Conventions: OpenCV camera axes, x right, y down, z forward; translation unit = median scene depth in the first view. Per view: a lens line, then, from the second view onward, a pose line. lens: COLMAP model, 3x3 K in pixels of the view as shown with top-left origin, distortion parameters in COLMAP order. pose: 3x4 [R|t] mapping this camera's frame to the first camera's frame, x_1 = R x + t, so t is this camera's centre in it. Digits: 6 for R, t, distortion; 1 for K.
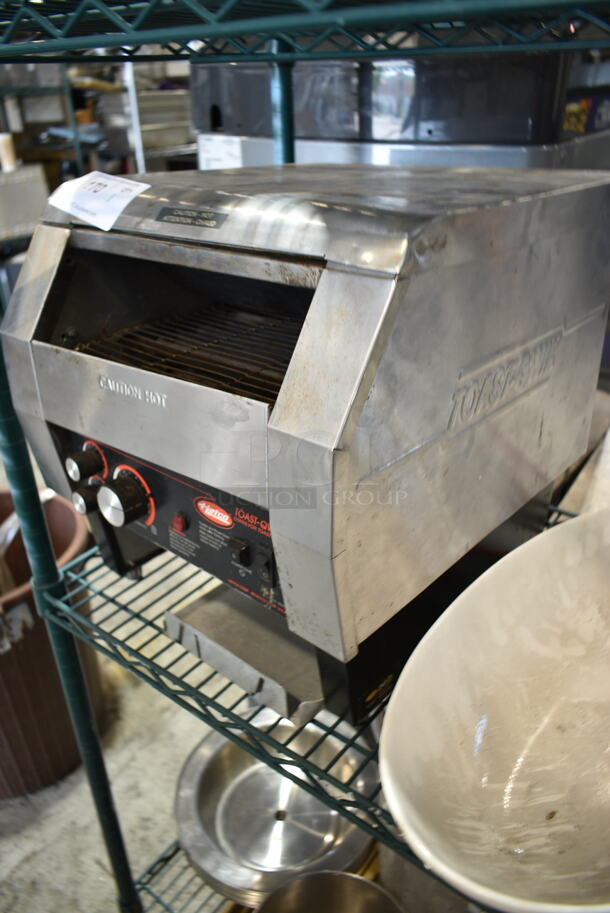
lens RADIAL K [[686.9, 0, 305.2], [0, 686.9, 454.0], [0, 0, 1]] dist [-0.012909, -0.000189]
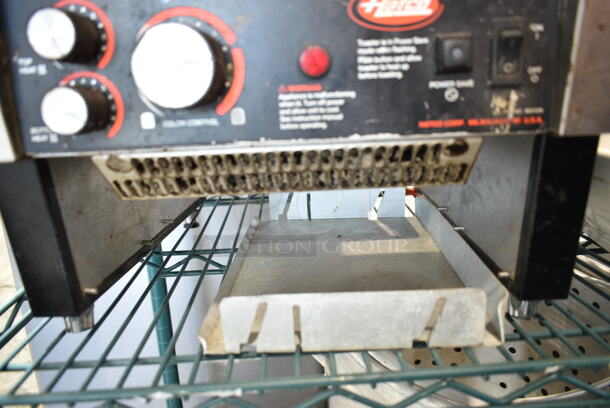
lens RADIAL K [[459.0, 0, 304.0], [0, 459.0, 203.2], [0, 0, 1]] dist [-0.012909, -0.000189]
pose [[0.767839, -0.173350, 0.616744, -0.511880], [0.318929, 0.938355, -0.133317, 0.297172], [-0.555615, 0.299064, 0.775792, 0.803623]]
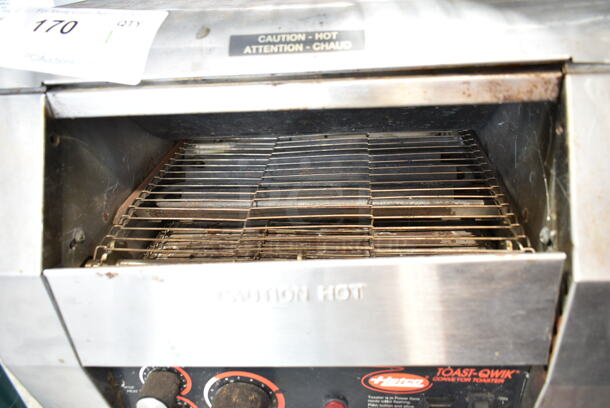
lens RADIAL K [[459.0, 0, 305.6], [0, 459.0, 205.1], [0, 0, 1]] dist [-0.012909, -0.000189]
pose [[0.813326, -0.323789, 0.483386, -0.447025], [0.304234, 0.944879, 0.121022, -0.234999], [-0.495927, 0.048632, 0.867002, 0.574108]]
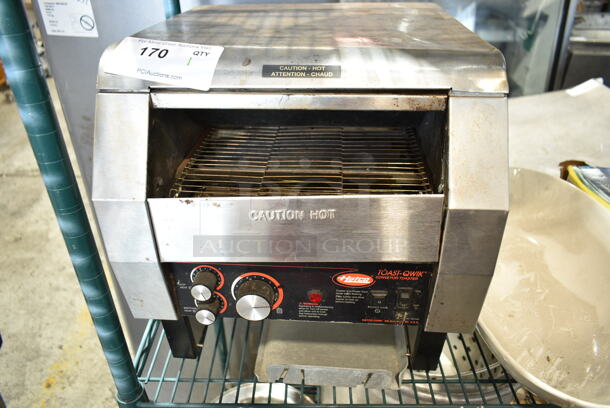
lens RADIAL K [[459.0, 0, 303.6], [0, 459.0, 206.7], [0, 0, 1]] dist [-0.012909, -0.000189]
pose [[0.800814, -0.303802, 0.516141, -0.674244], [0.267260, 0.952503, 0.145981, -0.226068], [-0.535975, 0.021040, 0.843971, 0.280201]]
